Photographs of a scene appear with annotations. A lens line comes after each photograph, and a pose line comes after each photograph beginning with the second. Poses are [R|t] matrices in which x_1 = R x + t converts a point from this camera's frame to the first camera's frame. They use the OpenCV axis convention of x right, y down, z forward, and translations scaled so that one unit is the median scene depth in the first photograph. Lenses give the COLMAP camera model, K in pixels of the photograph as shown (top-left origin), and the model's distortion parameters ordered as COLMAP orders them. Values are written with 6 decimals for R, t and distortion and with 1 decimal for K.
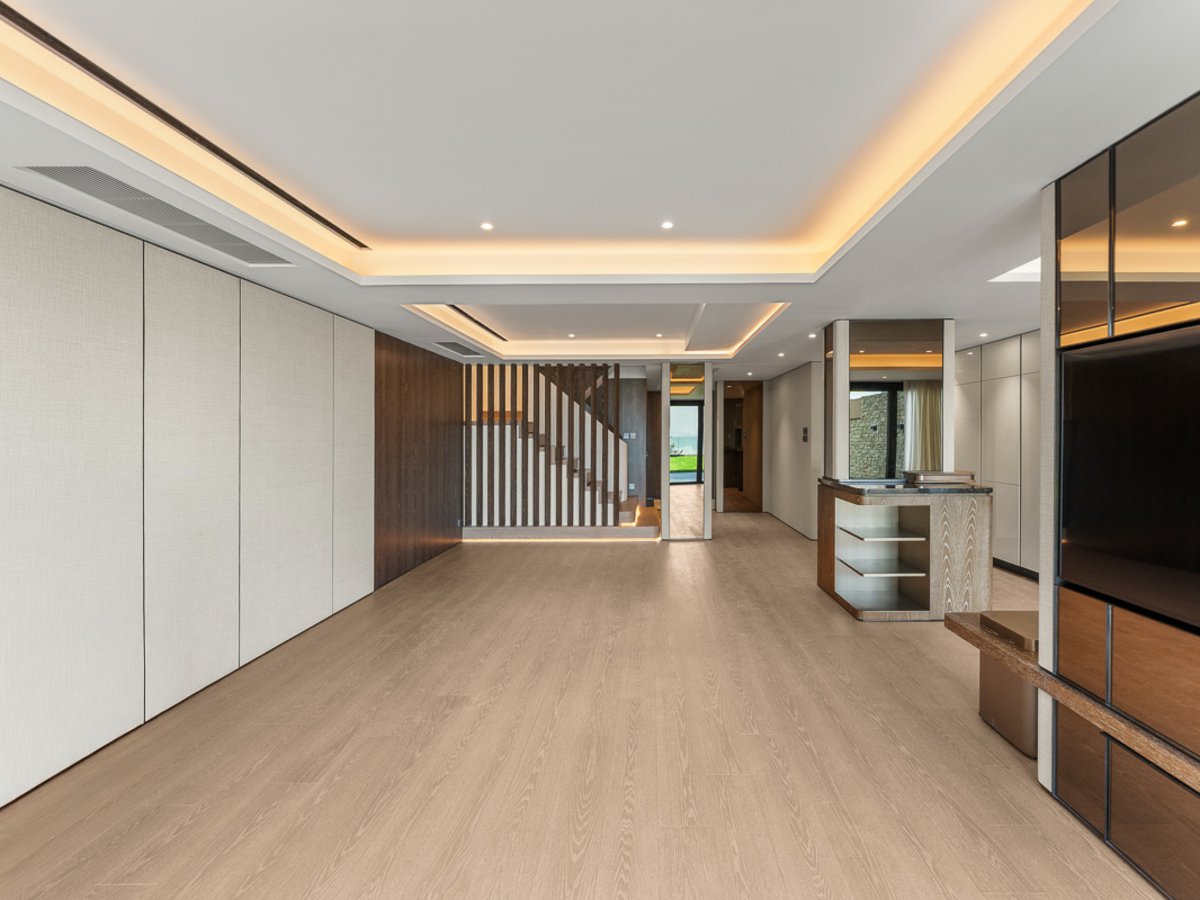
lens RADIAL K [[582.2, 0, 601.6], [0, 582.2, 436.2], [0, 0, 1]] dist [0.001002, -0.001118]
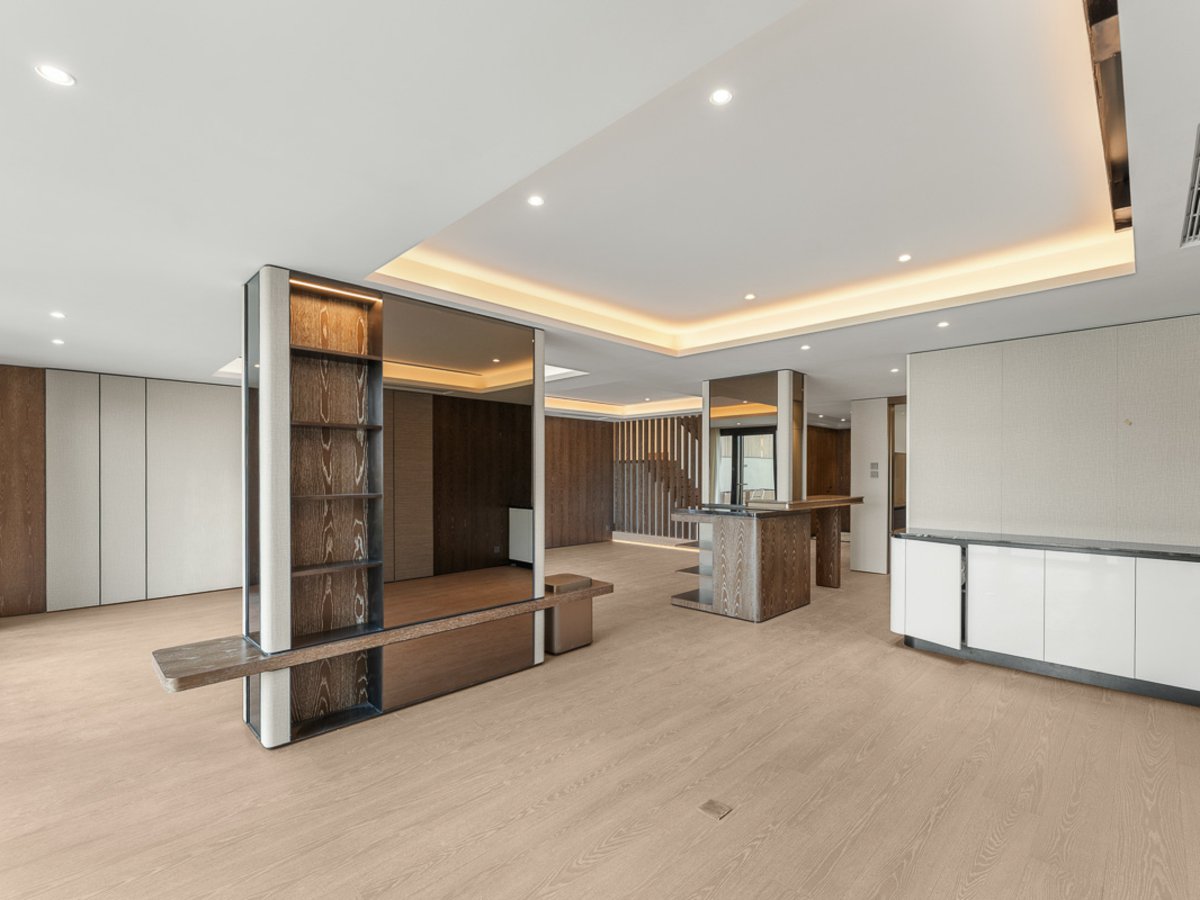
lens RADIAL K [[545.4, 0, 603.2], [0, 545.4, 453.8], [0, 0, 1]] dist [0.000706, -0.000588]
pose [[0.717338, -0.019680, -0.696448, 1.209333], [-0.002229, 0.999531, -0.030540, 0.000060], [0.696722, 0.023460, 0.716957, -0.044340]]
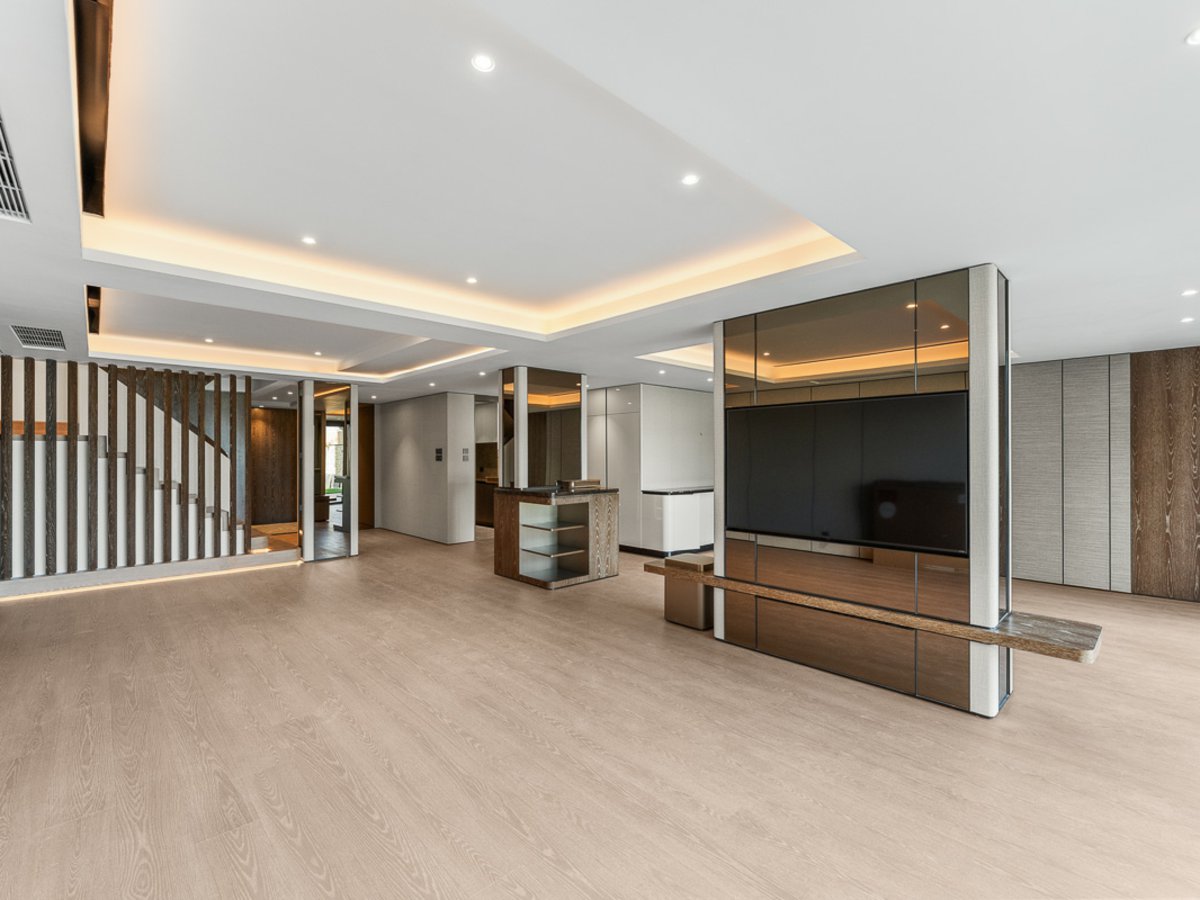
lens RADIAL K [[545.4, 0, 603.2], [0, 545.4, 453.8], [0, 0, 1]] dist [0.000706, -0.000588]
pose [[0.722229, 0.004039, 0.691642, -0.346707], [0.000180, 0.999982, -0.006028, 0.005463], [-0.691654, 0.004478, 0.722215, -0.010942]]
